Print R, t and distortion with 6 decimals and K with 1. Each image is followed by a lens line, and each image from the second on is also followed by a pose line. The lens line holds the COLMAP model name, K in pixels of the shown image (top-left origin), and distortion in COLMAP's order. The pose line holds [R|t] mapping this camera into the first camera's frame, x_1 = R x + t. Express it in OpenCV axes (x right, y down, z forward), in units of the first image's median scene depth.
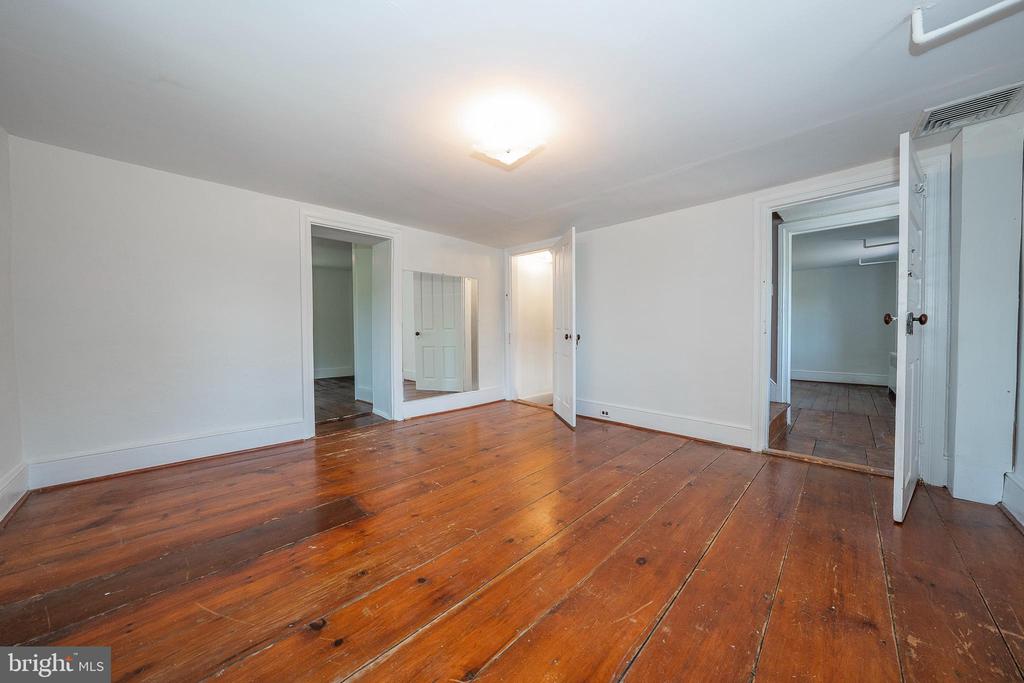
lens RADIAL K [[353.7, 0, 511.8], [0, 353.7, 335.8], [0, 0, 1]] dist [-0.027791, 0.006143]
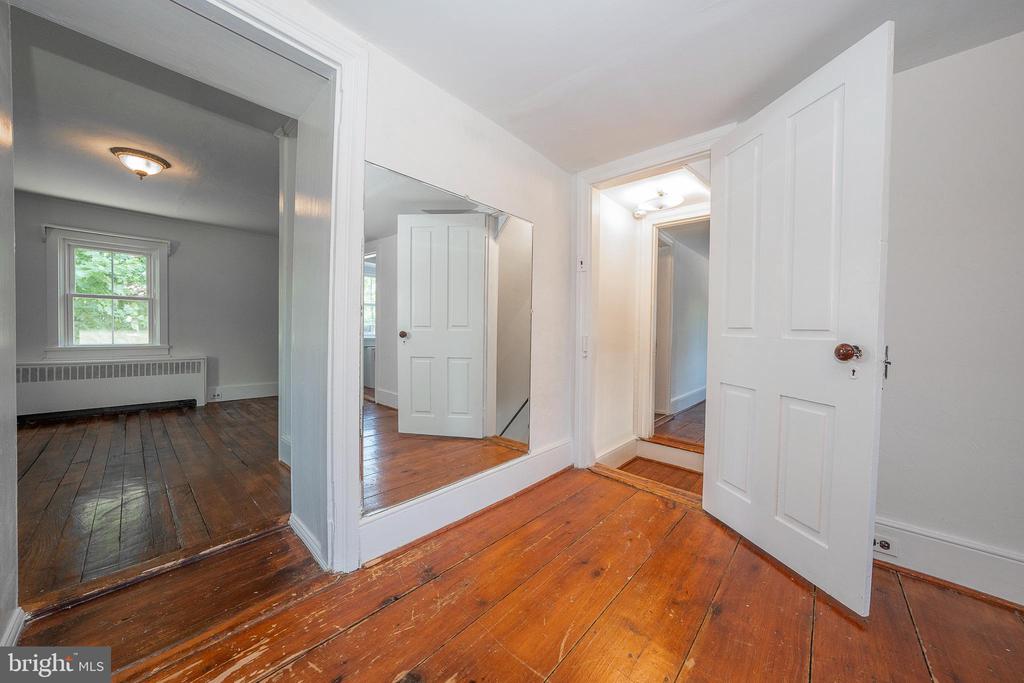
lens RADIAL K [[353.7, 0, 511.8], [0, 353.7, 335.8], [0, 0, 1]] dist [-0.027791, 0.006143]
pose [[0.998995, 0.024802, 0.037339, -0.181239], [-0.024463, 0.999656, -0.009497, -0.001694], [-0.037561, 0.008574, 0.999258, 0.674486]]
